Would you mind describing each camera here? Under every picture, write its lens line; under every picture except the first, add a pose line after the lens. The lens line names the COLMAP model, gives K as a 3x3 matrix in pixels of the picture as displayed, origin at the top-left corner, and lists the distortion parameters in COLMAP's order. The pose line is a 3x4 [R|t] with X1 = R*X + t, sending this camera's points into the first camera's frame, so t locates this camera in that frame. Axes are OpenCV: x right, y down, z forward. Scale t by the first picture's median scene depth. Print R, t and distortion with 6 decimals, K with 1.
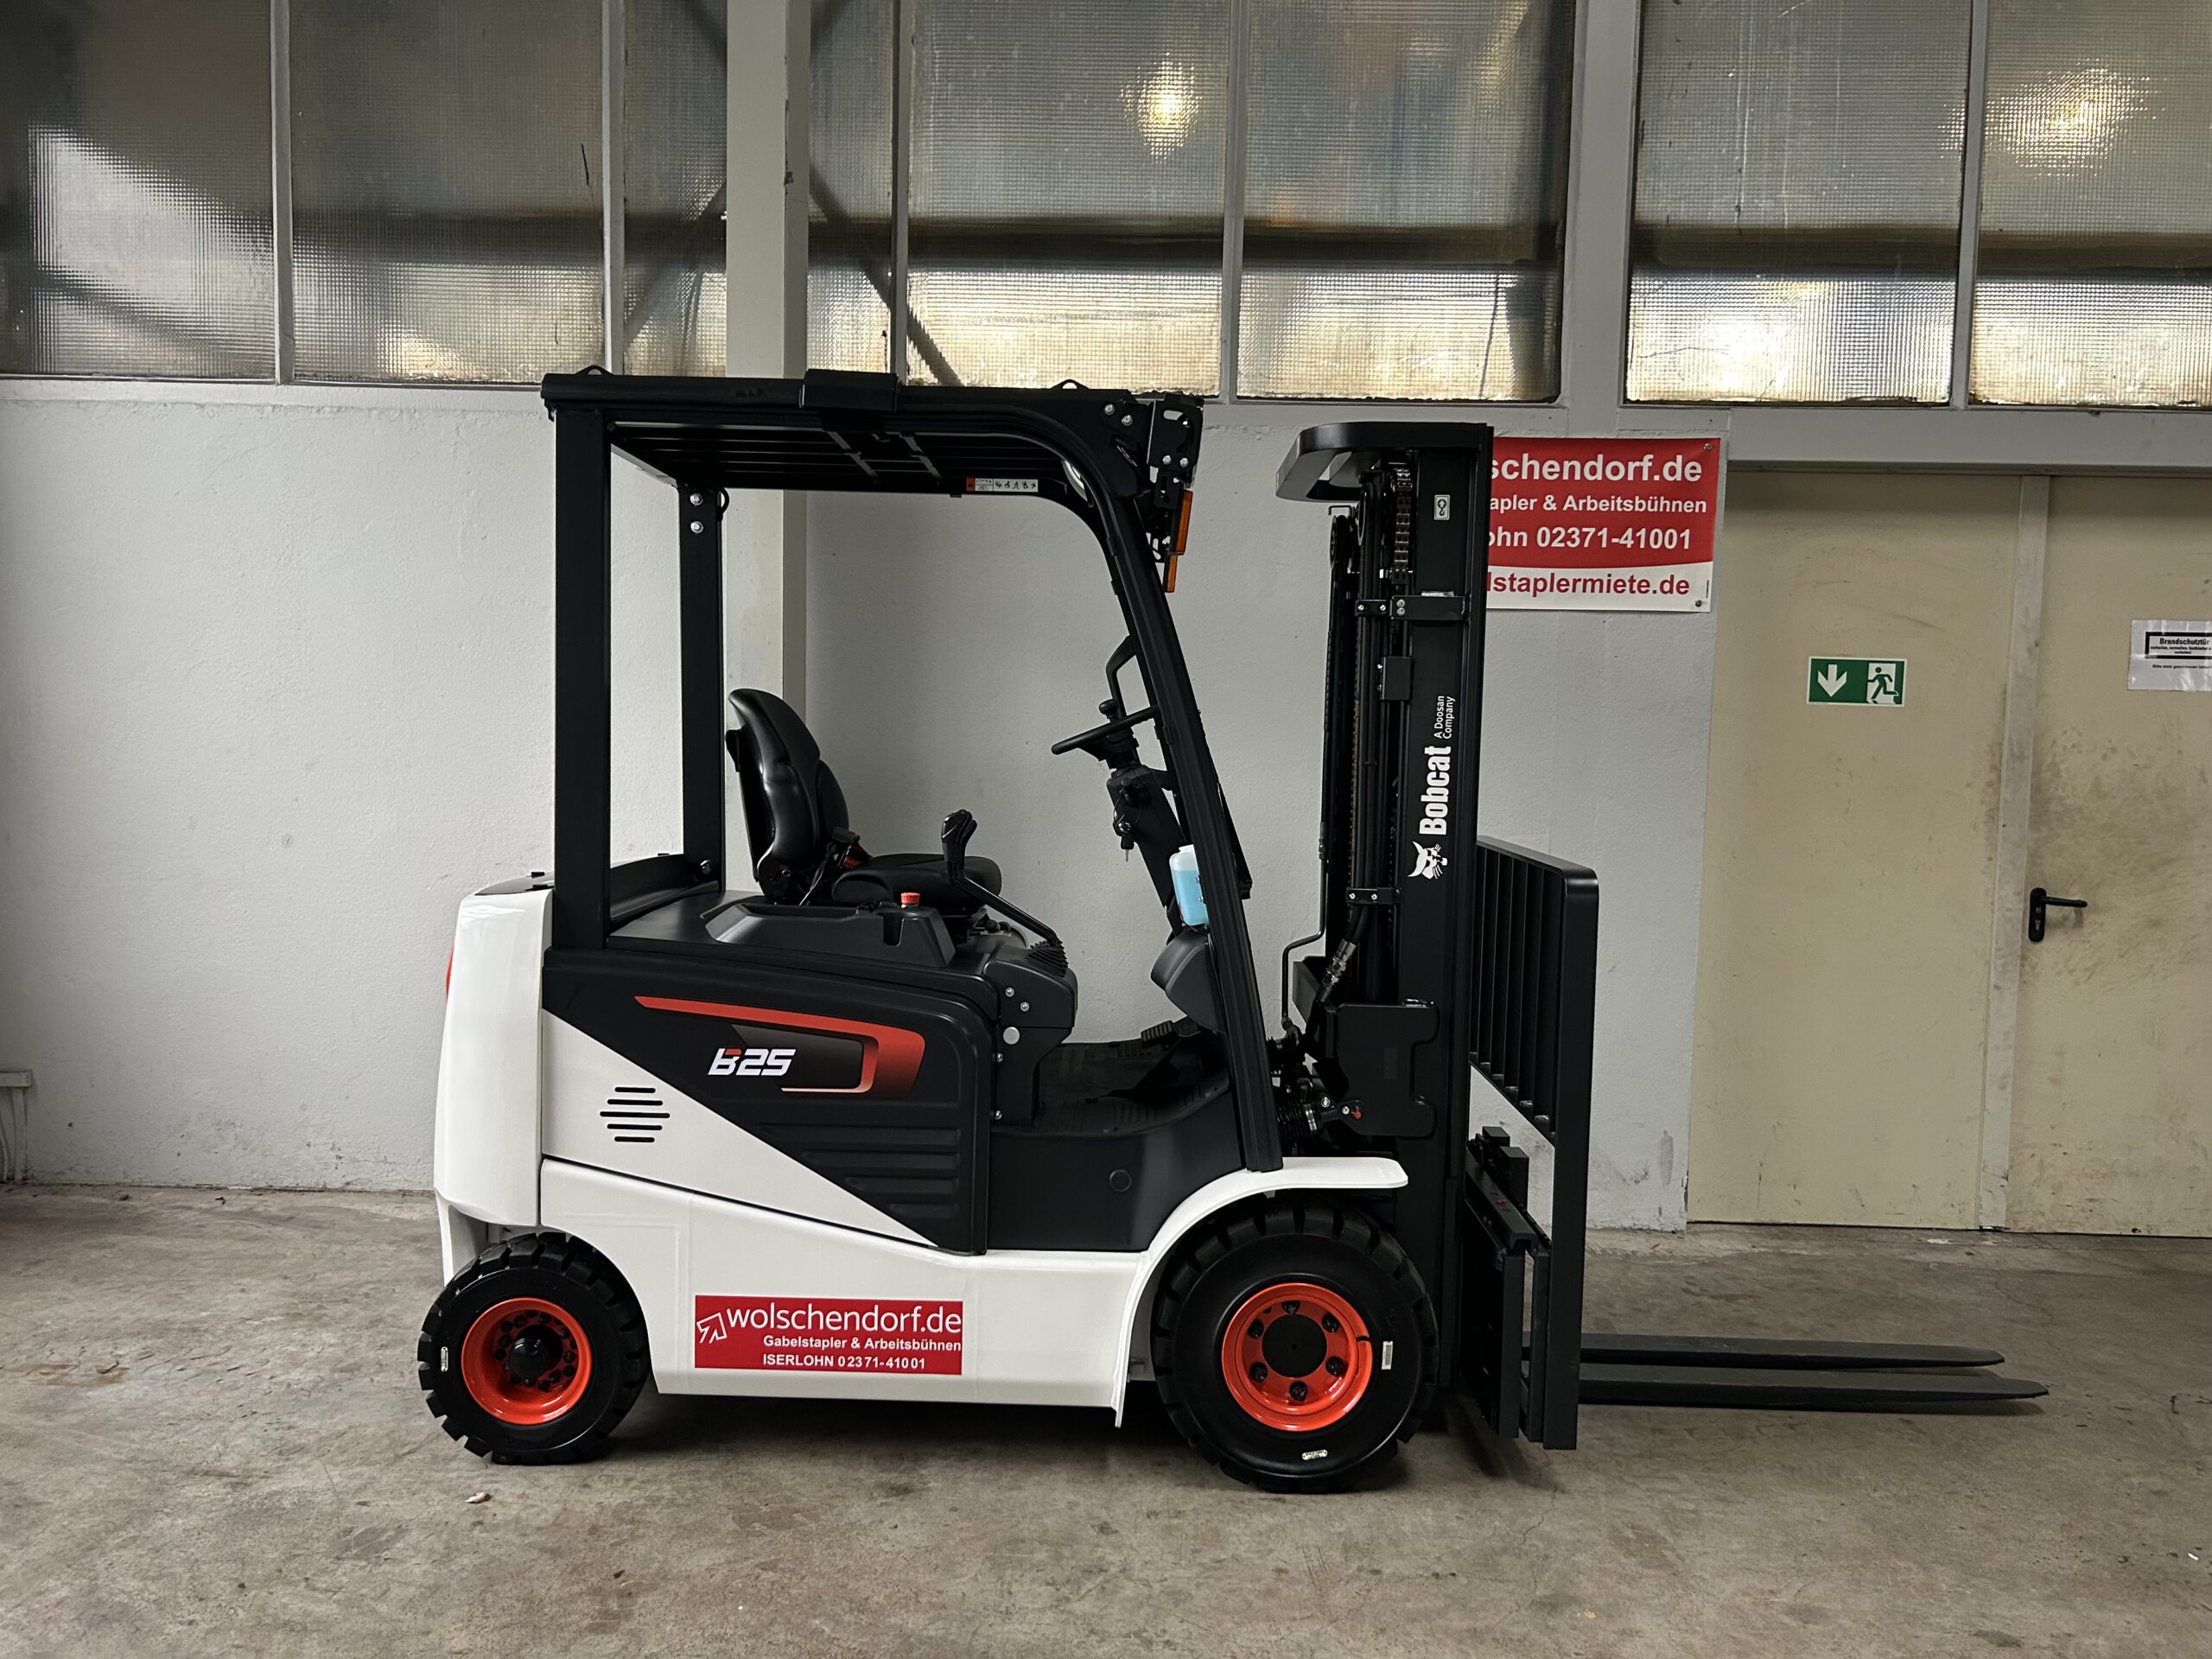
lens RADIAL K [[1662.6, 0, 1101.7], [0, 1662.6, 838.2], [0, 0, 1]] dist [0.039624, -0.039705]
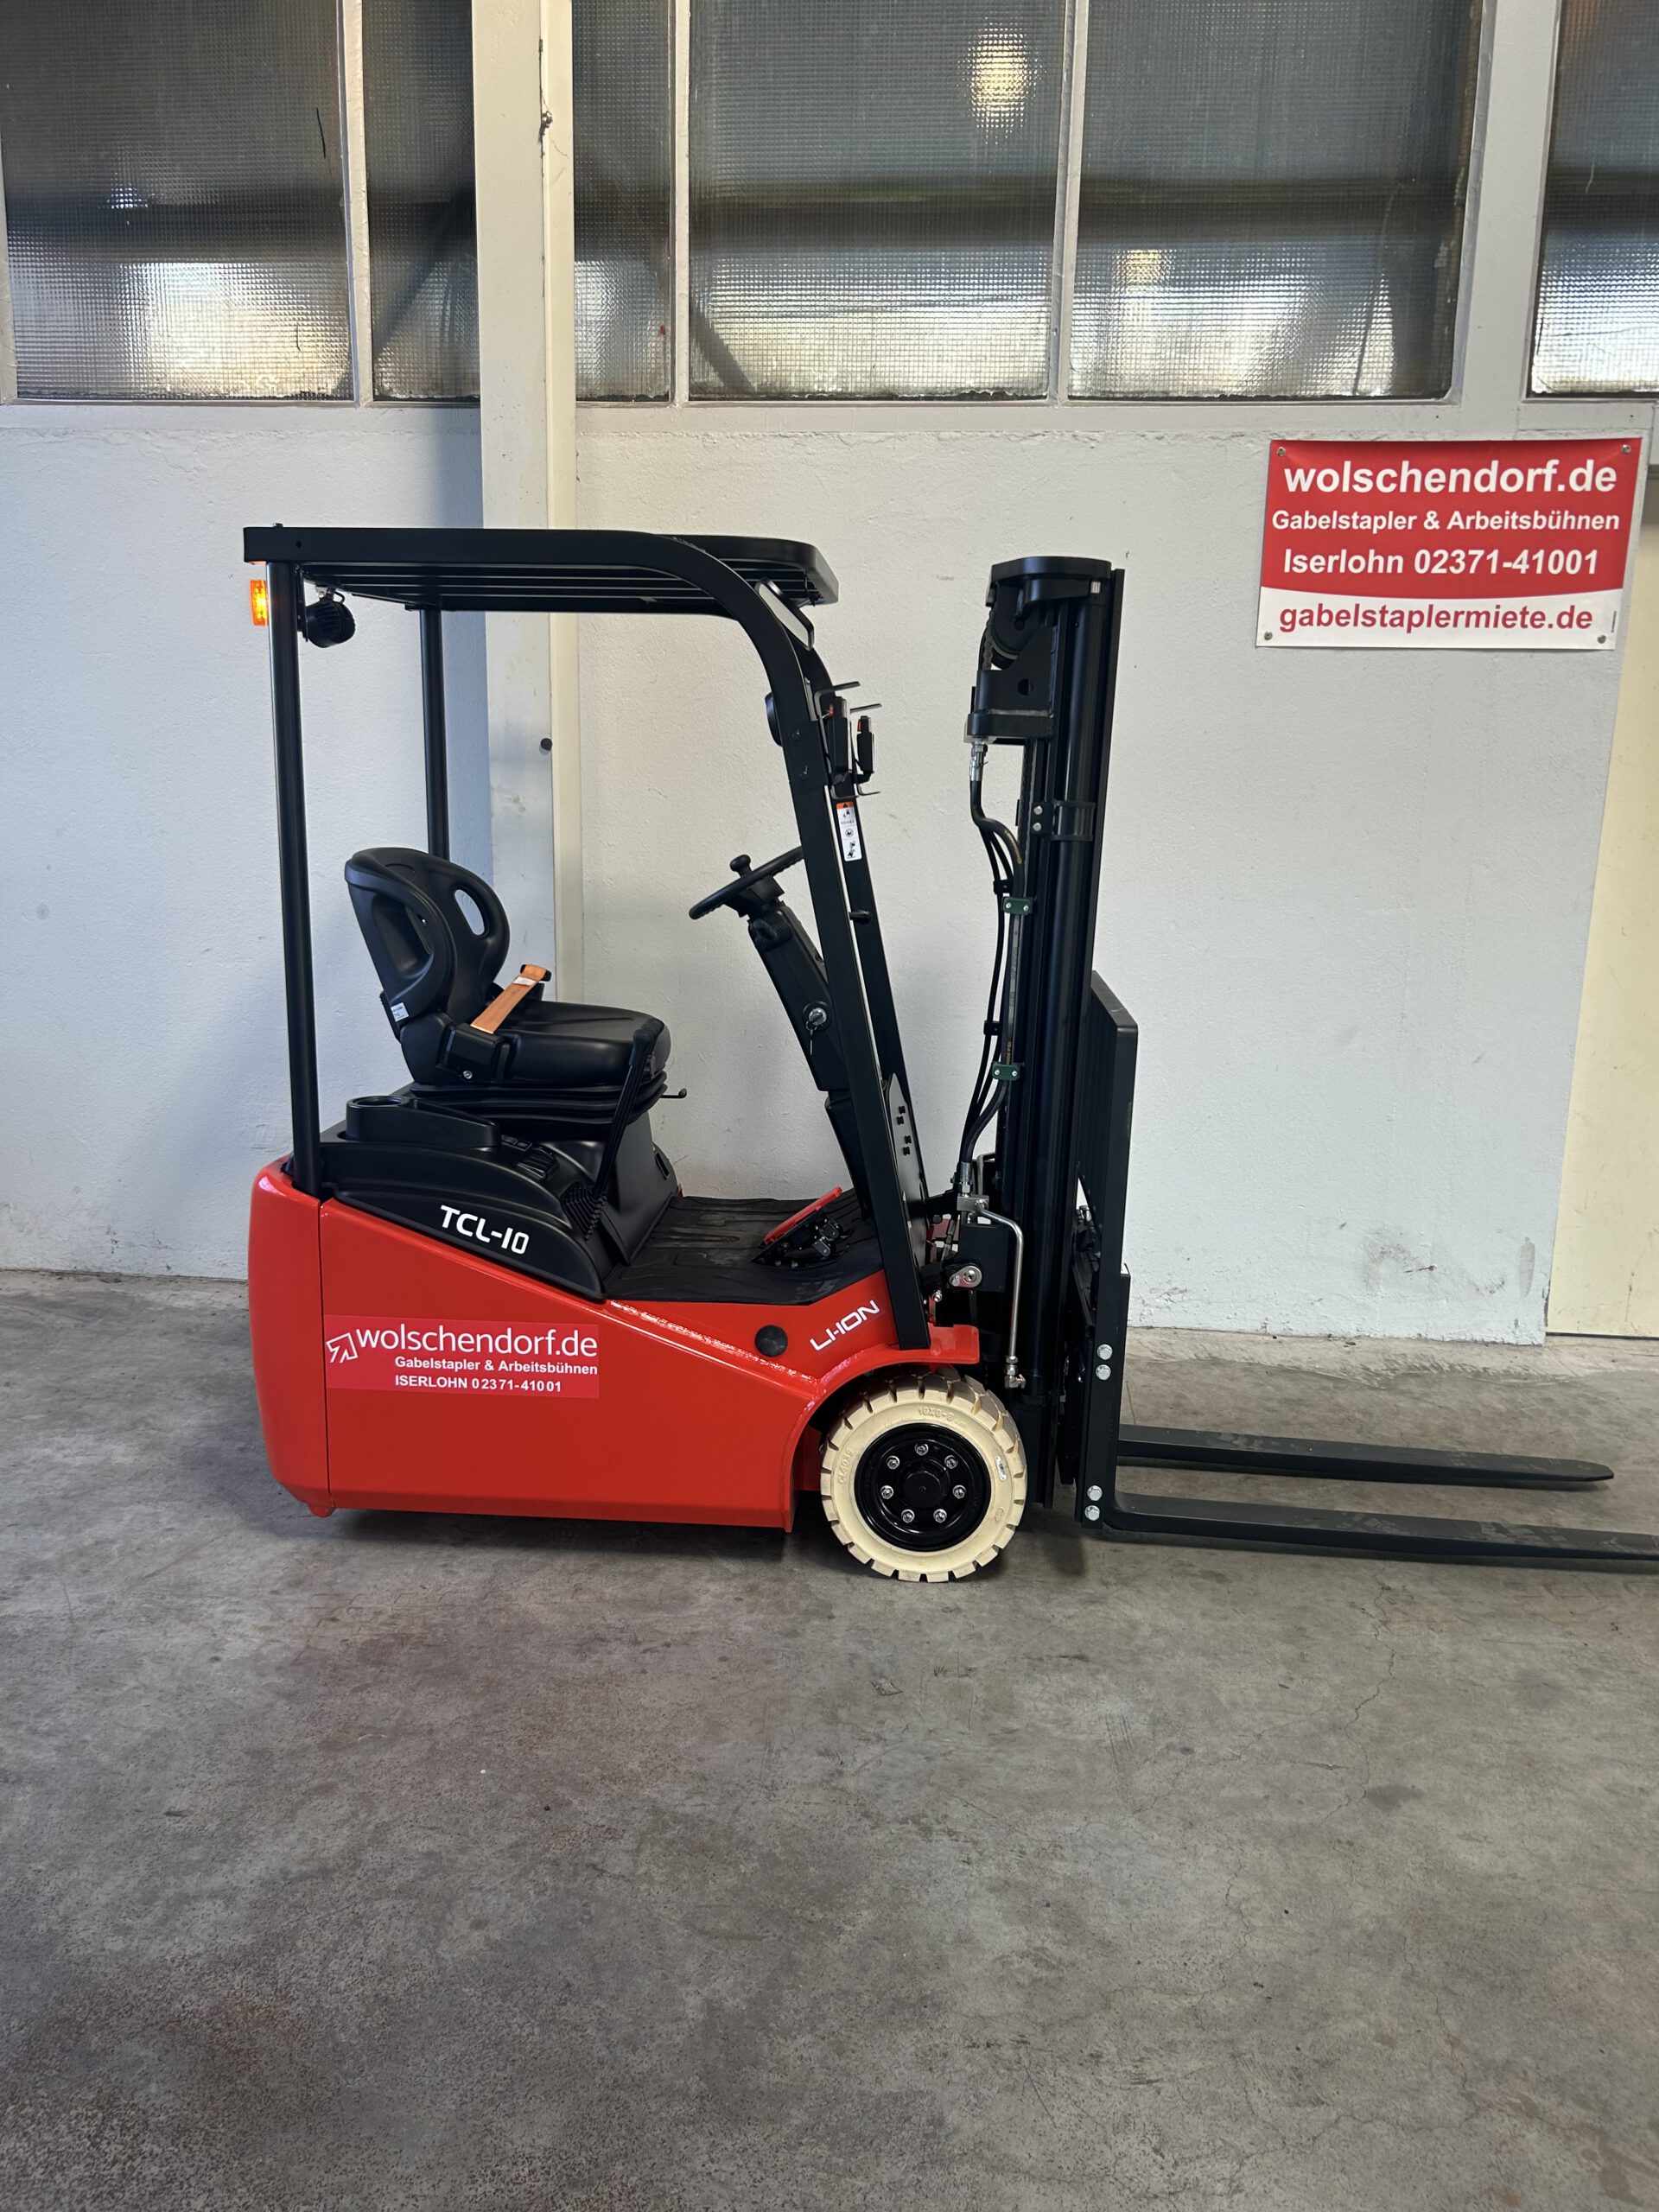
lens RADIAL K [[1662.6, 0, 819.1], [0, 1662.6, 1102.5], [0, 0, 1]] dist [0.039624, -0.039705]
pose [[0.997709, 0.010250, -0.066864, 0.014578], [-0.001824, 0.992172, 0.124867, -0.010485], [0.067621, -0.124459, 0.989918, 0.087619]]
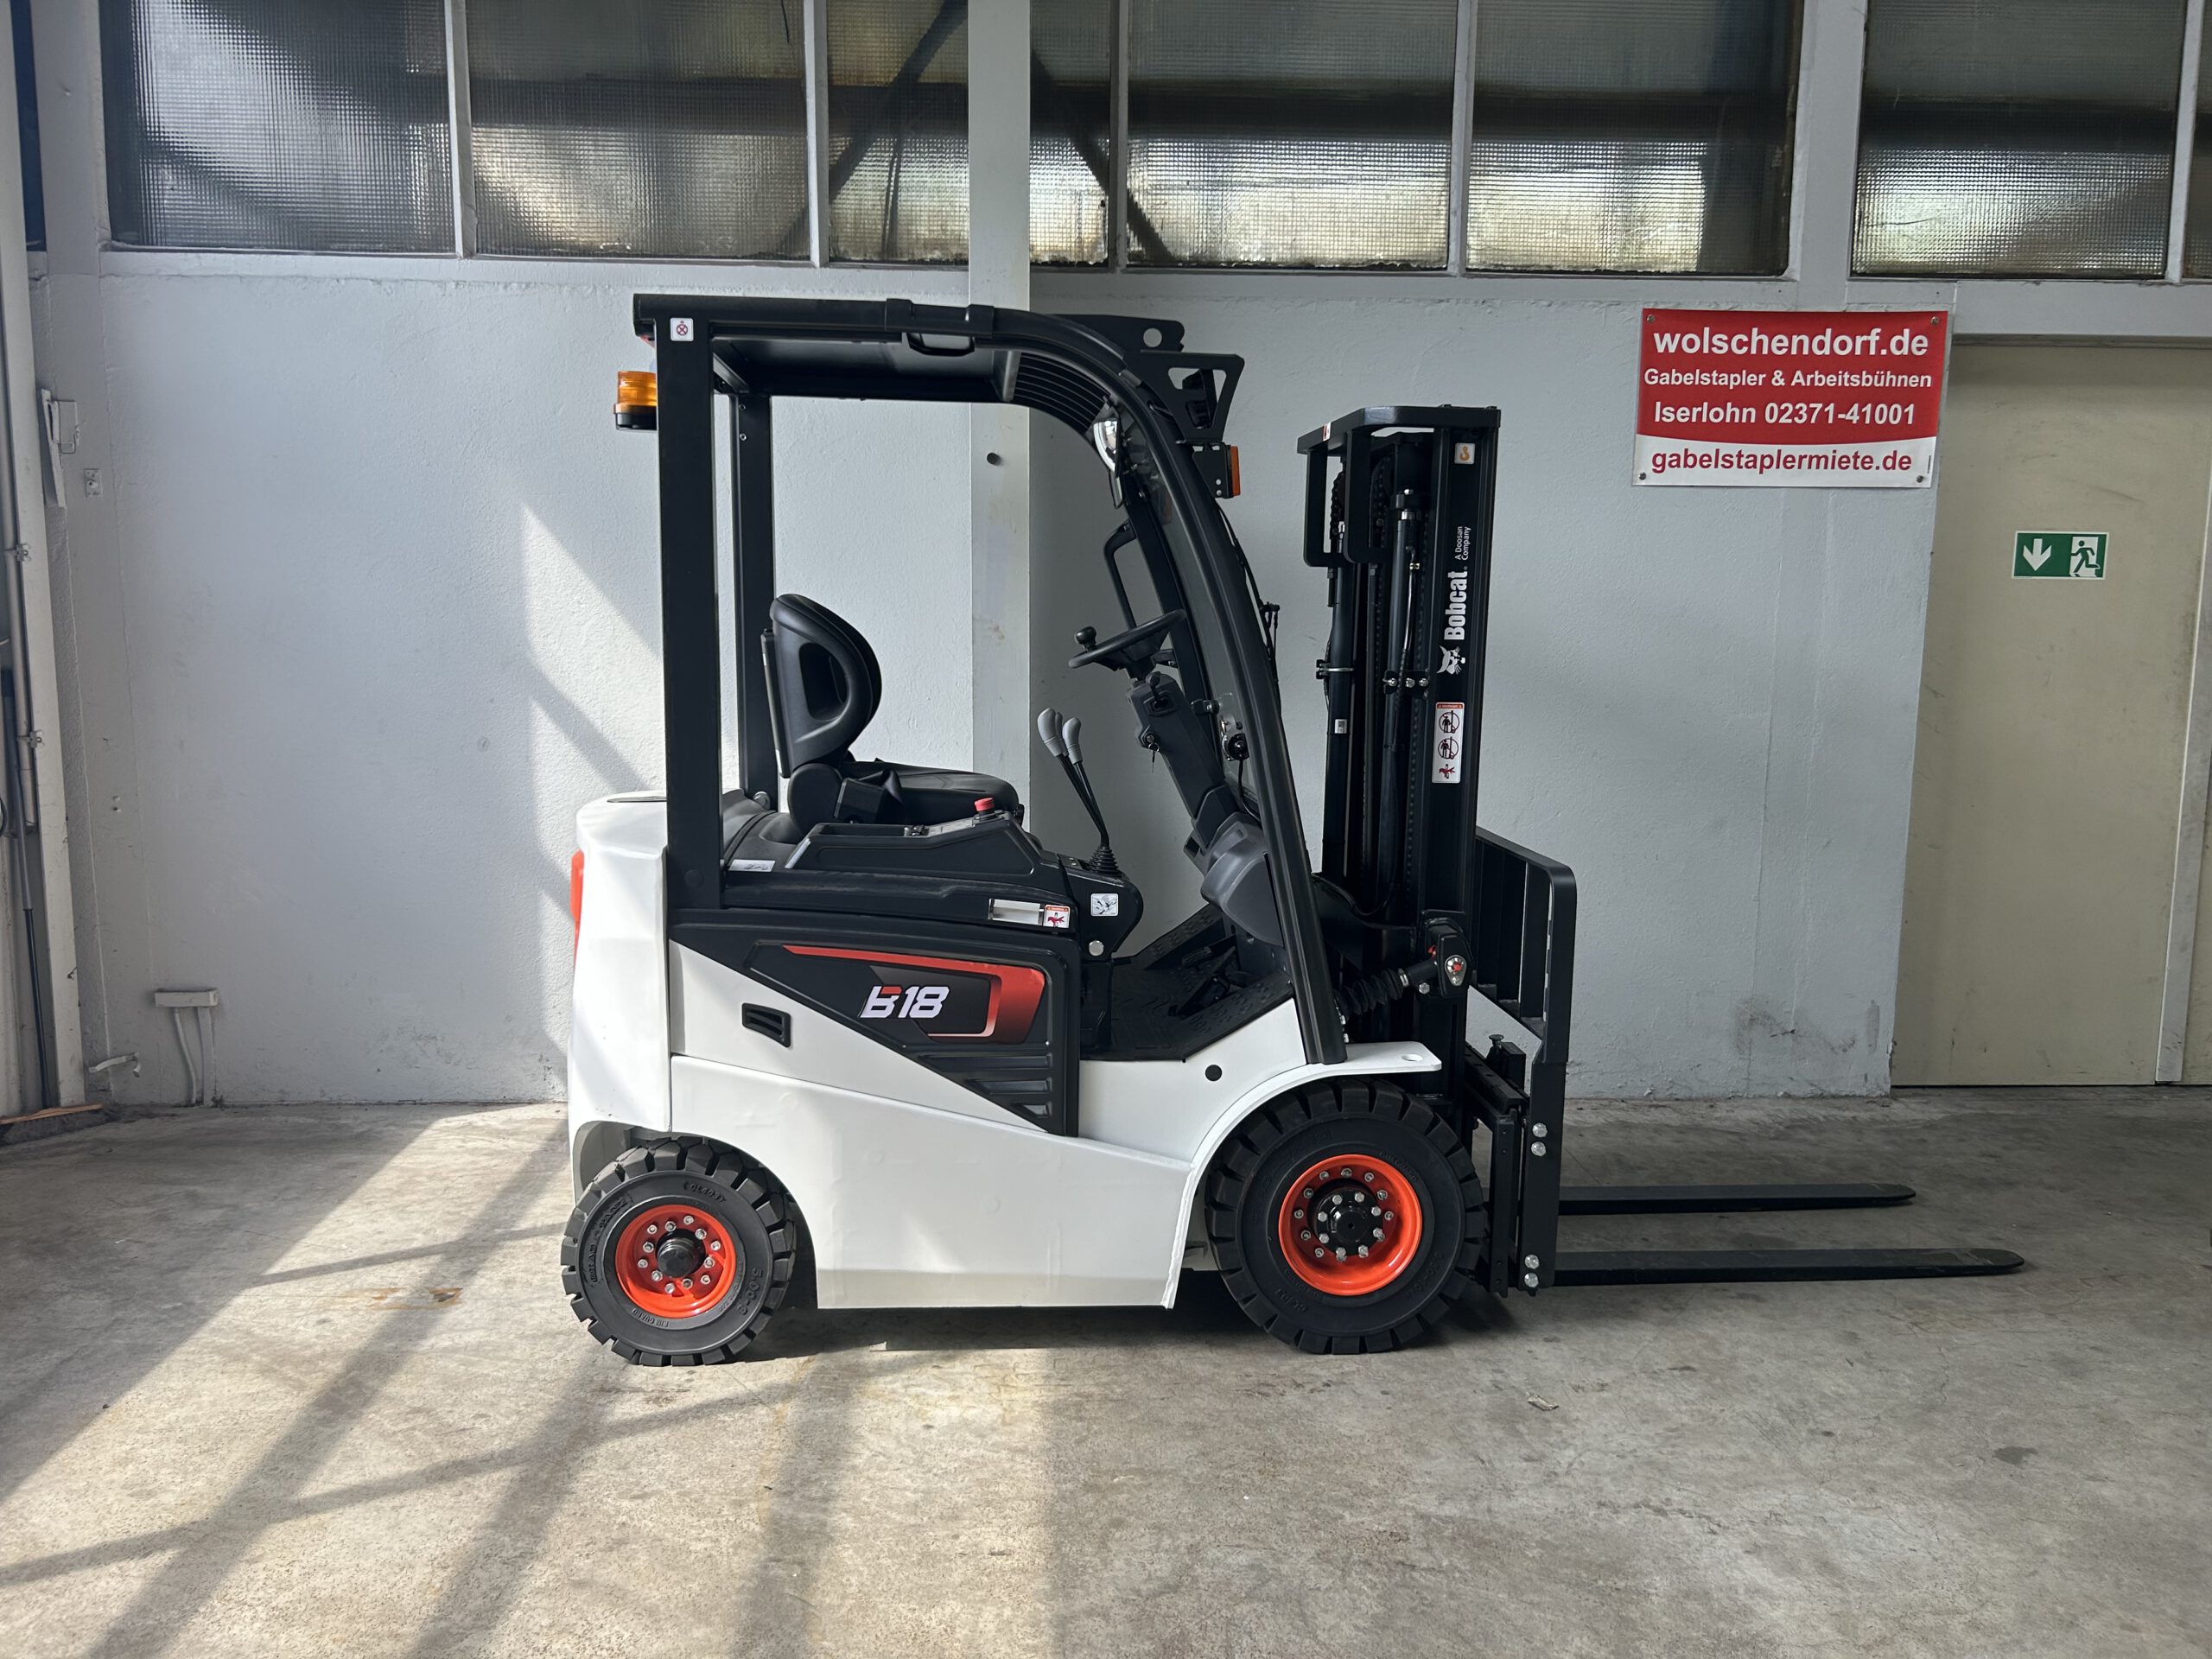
lens RADIAL K [[1662.6, 0, 1097.7], [0, 1662.6, 832.6], [0, 0, 1]] dist [0.039624, -0.039705]
pose [[0.997334, -0.023645, 0.069039, -0.211193], [0.019242, 0.997780, 0.063757, -0.002141], [-0.070394, -0.062258, 0.995575, 0.018893]]
